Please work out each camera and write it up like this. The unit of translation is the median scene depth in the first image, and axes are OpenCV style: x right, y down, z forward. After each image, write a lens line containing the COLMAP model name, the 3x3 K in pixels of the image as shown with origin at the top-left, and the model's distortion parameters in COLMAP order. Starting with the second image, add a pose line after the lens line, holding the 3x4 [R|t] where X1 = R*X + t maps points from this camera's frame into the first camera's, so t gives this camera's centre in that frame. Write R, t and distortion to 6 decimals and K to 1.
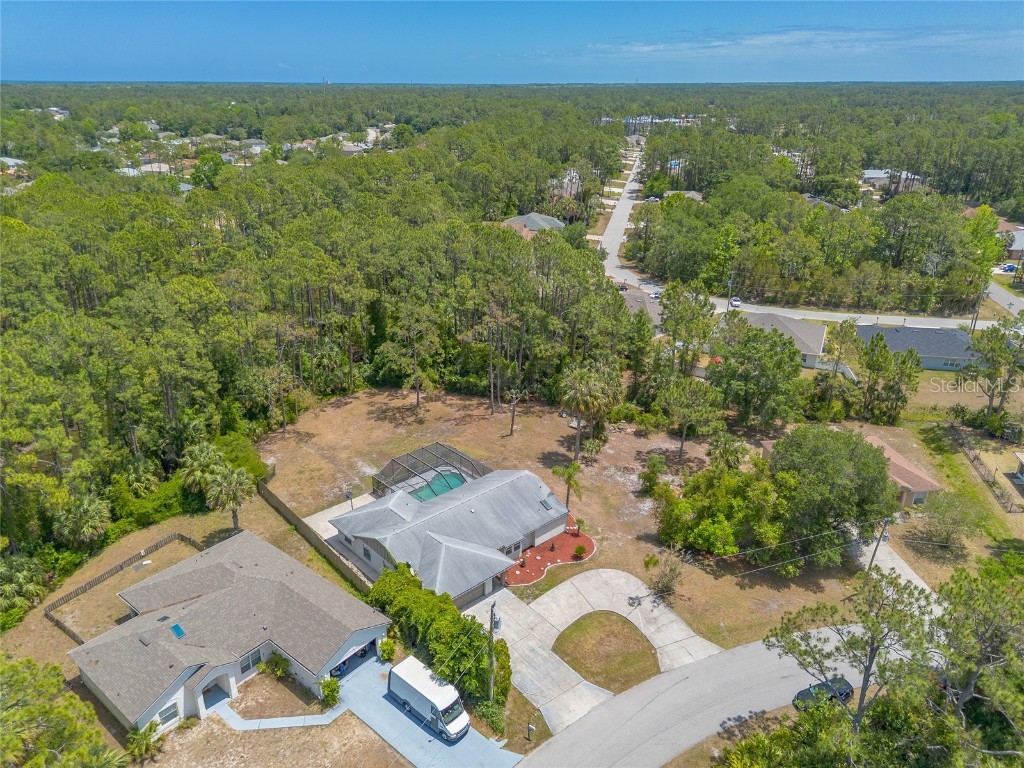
lens RADIAL K [[728.1, 0, 512.0], [0, 728.1, 384.0], [0, 0, 1]] dist [0.073847, -0.051615]
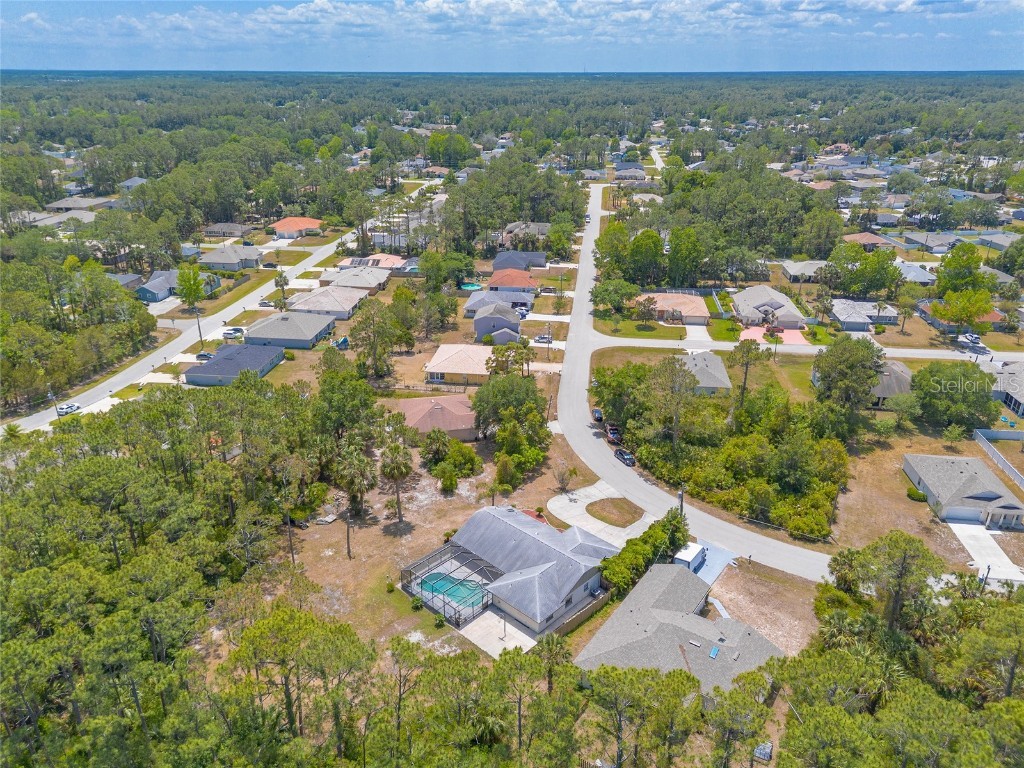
lens RADIAL K [[740.5, 0, 501.5], [0, 740.5, 378.8], [0, 0, 1]] dist [0.080212, -0.086294]
pose [[-0.065470, -0.387070, 0.919723, -1.331105], [0.382387, 0.841607, 0.381415, -0.683459], [-0.921680, 0.376662, 0.092910, 0.912423]]
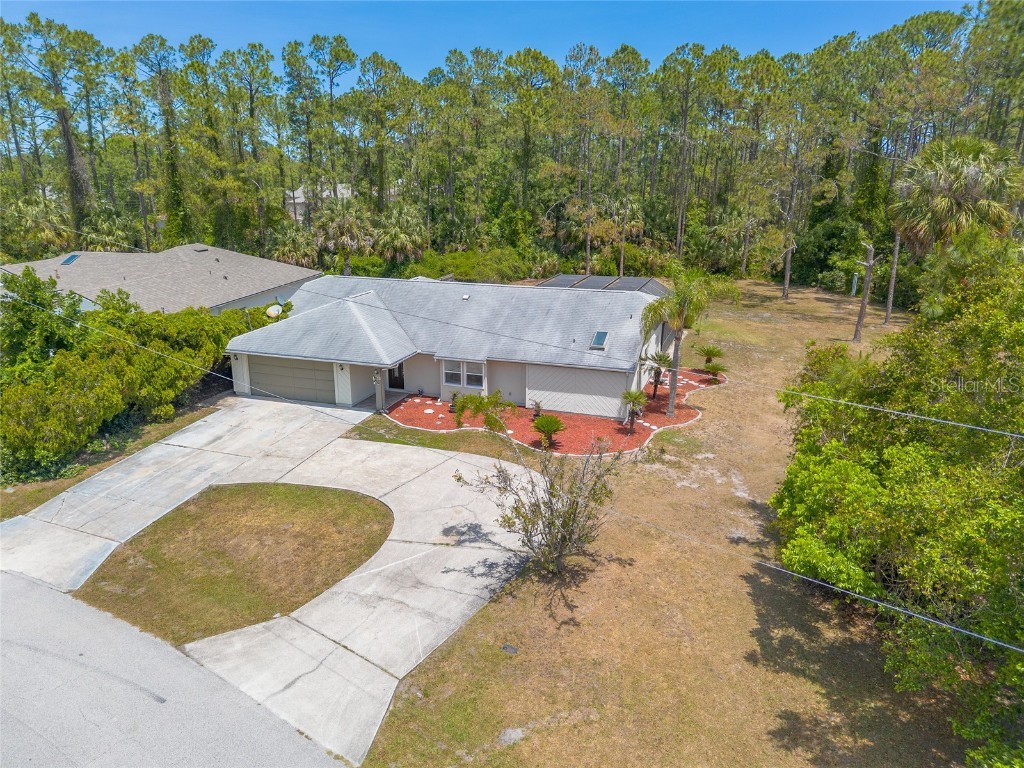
lens RADIAL K [[740.5, 0, 501.5], [0, 740.5, 378.8], [0, 0, 1]] dist [0.080212, -0.086294]
pose [[0.479838, 0.237329, -0.844648, 0.460589], [-0.334232, 0.939571, 0.074126, 0.200385], [0.811199, 0.246740, 0.530165, 0.835714]]
